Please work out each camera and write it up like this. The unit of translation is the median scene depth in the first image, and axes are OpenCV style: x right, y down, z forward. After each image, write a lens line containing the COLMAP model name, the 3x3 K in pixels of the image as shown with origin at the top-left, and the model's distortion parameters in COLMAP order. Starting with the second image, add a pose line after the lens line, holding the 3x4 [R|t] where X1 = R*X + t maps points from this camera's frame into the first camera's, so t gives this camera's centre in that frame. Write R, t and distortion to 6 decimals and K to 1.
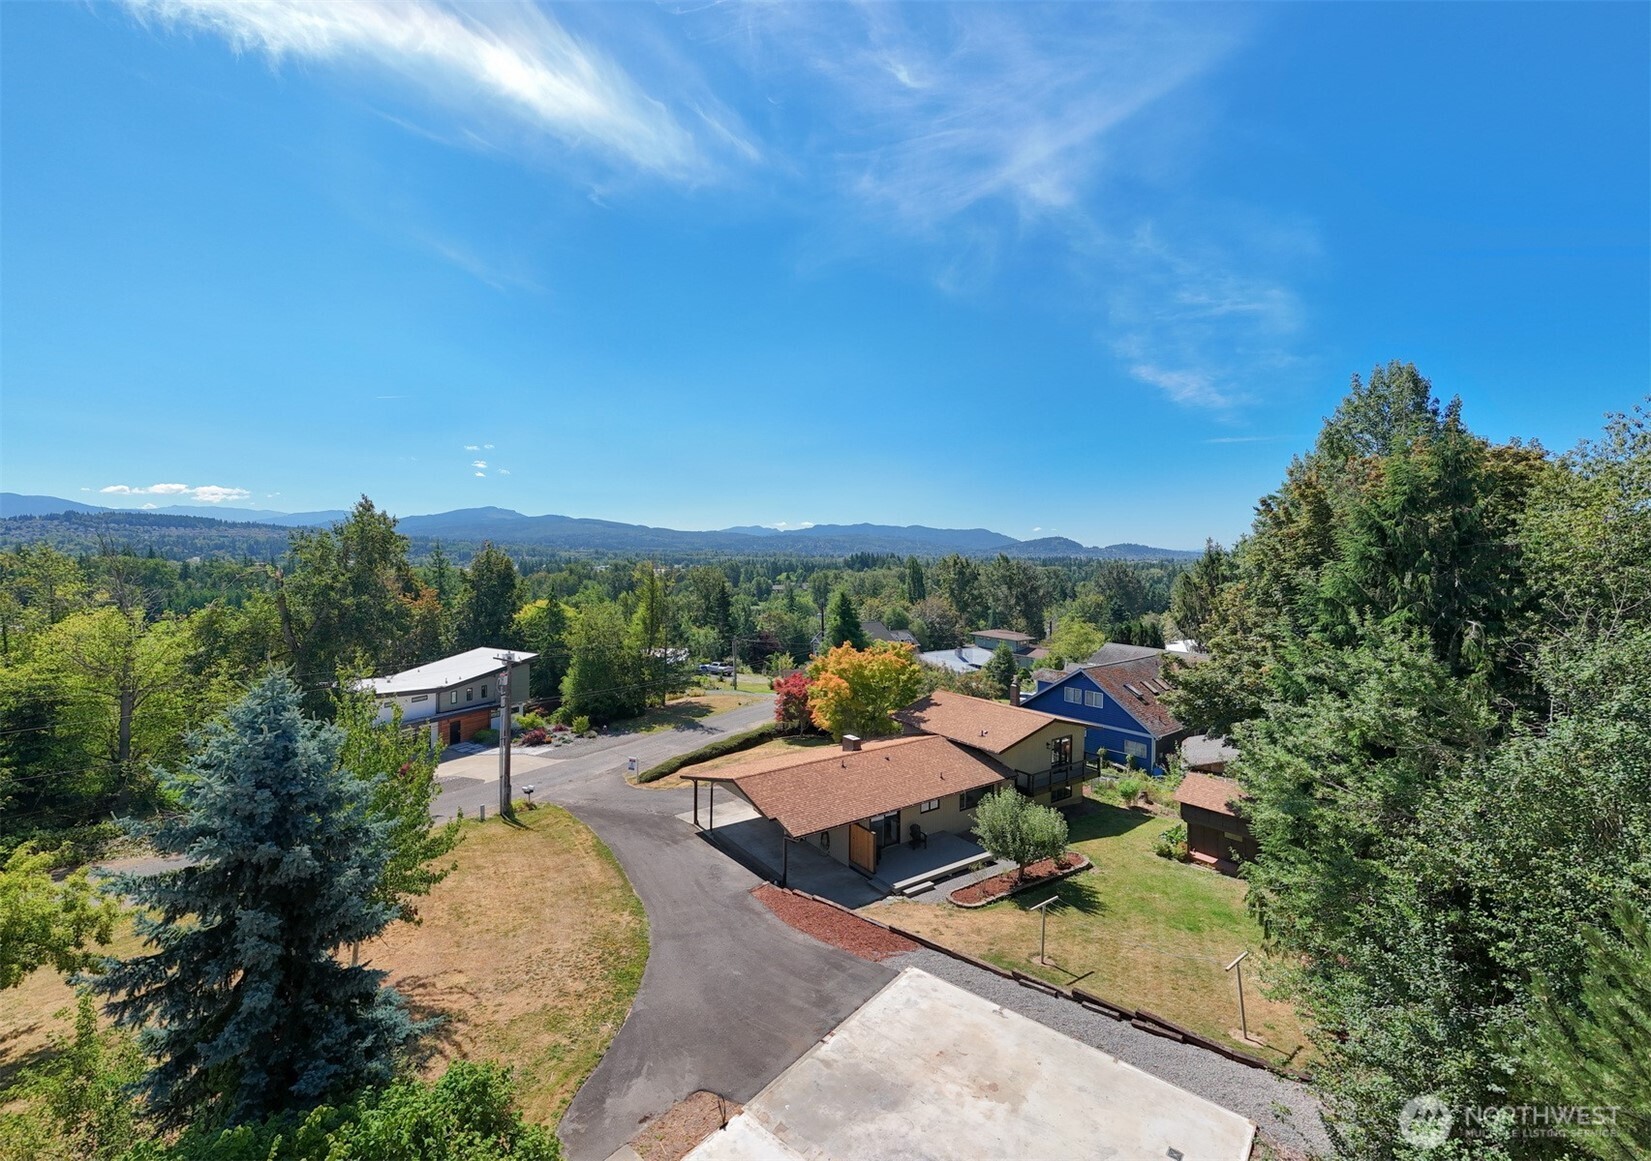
lens RADIAL K [[698.9, 0, 857.2], [0, 698.9, 537.3], [0, 0, 1]] dist [0.011215, -0.001311]
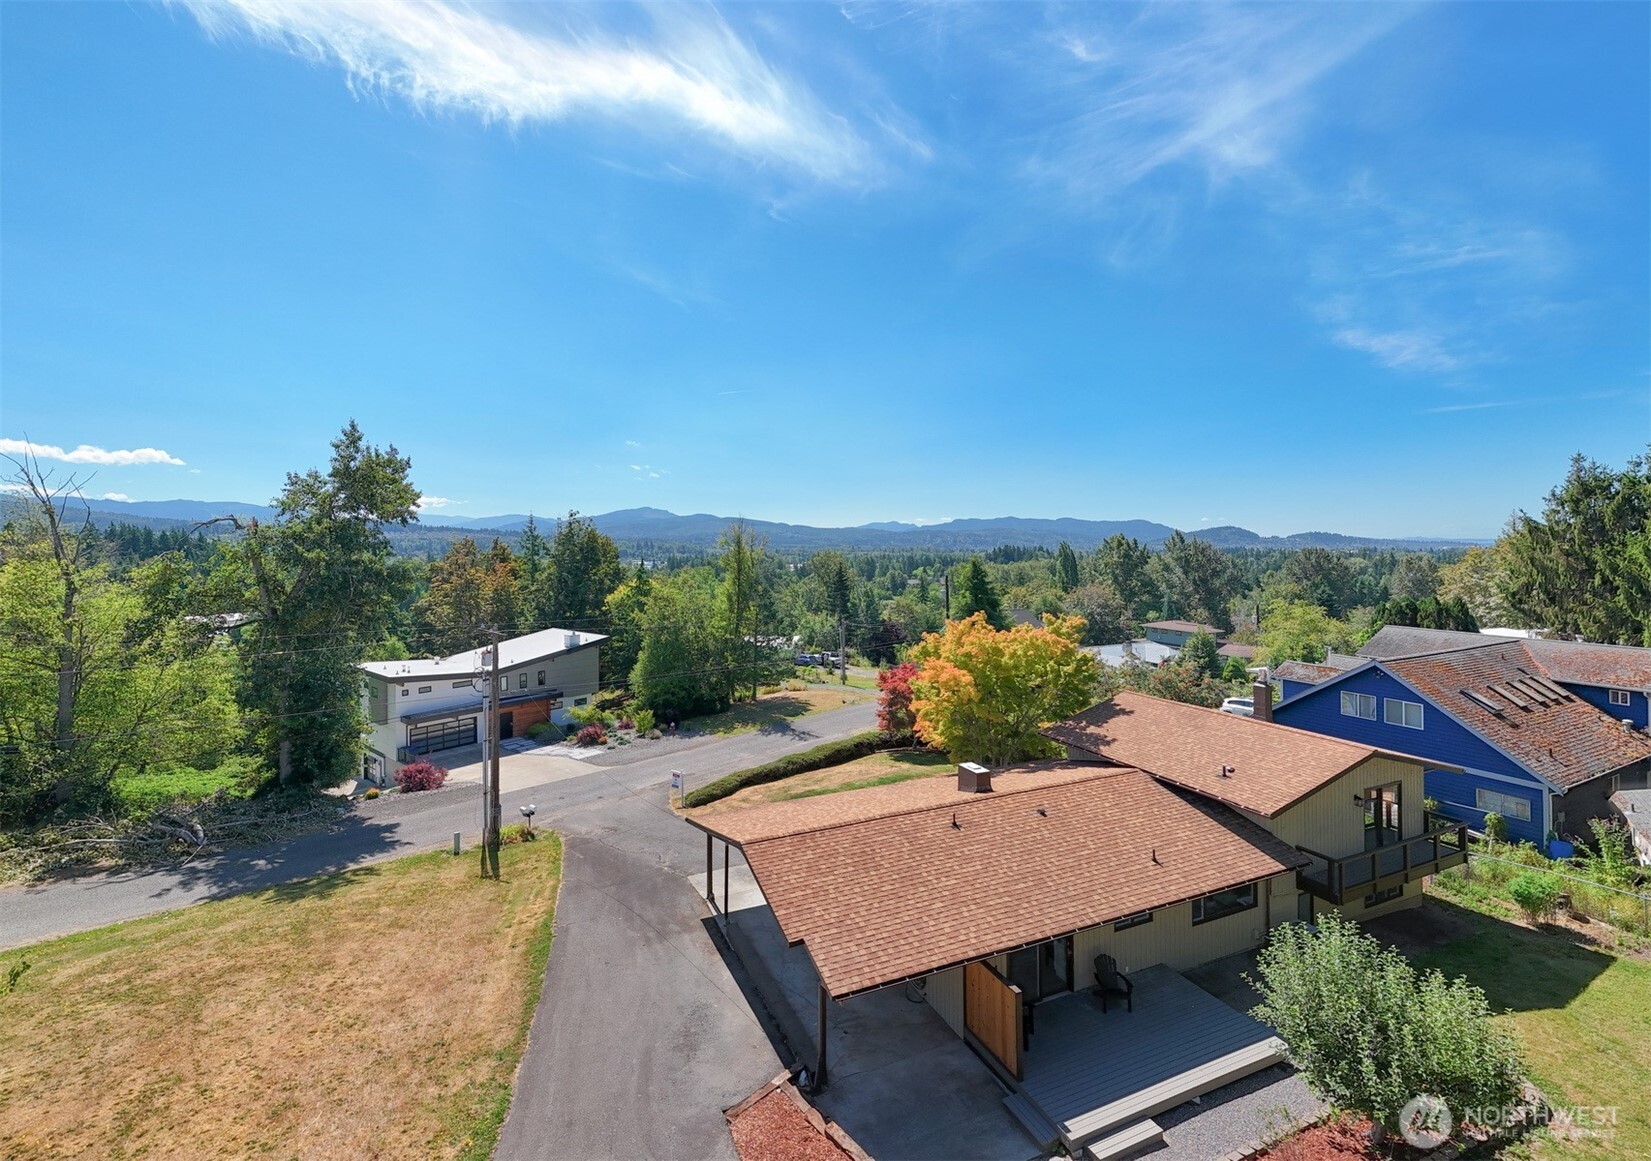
lens RADIAL K [[698.9, 0, 847.1], [0, 698.9, 549.2], [0, 0, 1]] dist [0.011215, -0.001311]
pose [[0.976787, -0.016835, -0.213551, 0.016700], [0.020704, 0.999659, 0.015894, 0.110791], [0.213210, -0.019946, 0.976803, 0.483444]]
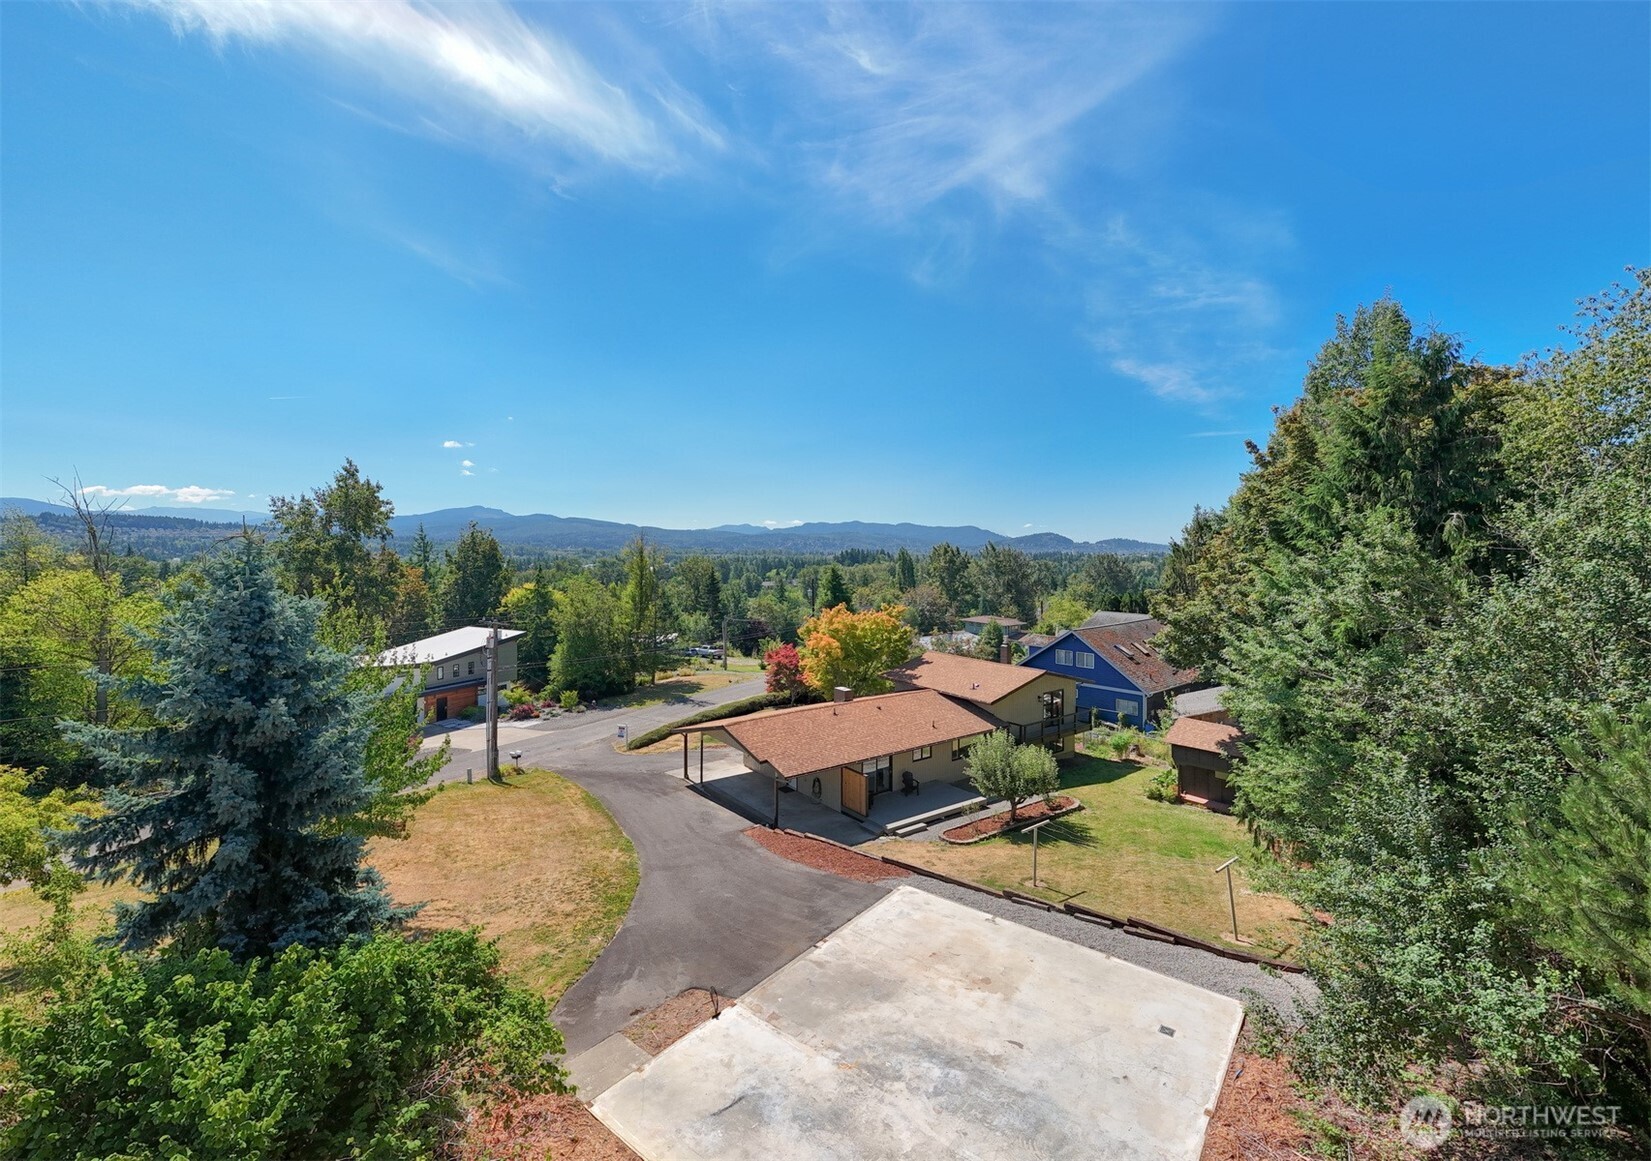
lens RADIAL K [[698.9, 0, 858.8], [0, 698.9, 535.0], [0, 0, 1]] dist [0.011215, -0.001311]
pose [[0.999822, -0.010319, 0.015791, 0.001786], [0.010376, 0.999940, -0.003490, 0.076659], [-0.015754, 0.003654, 0.999869, 0.002329]]
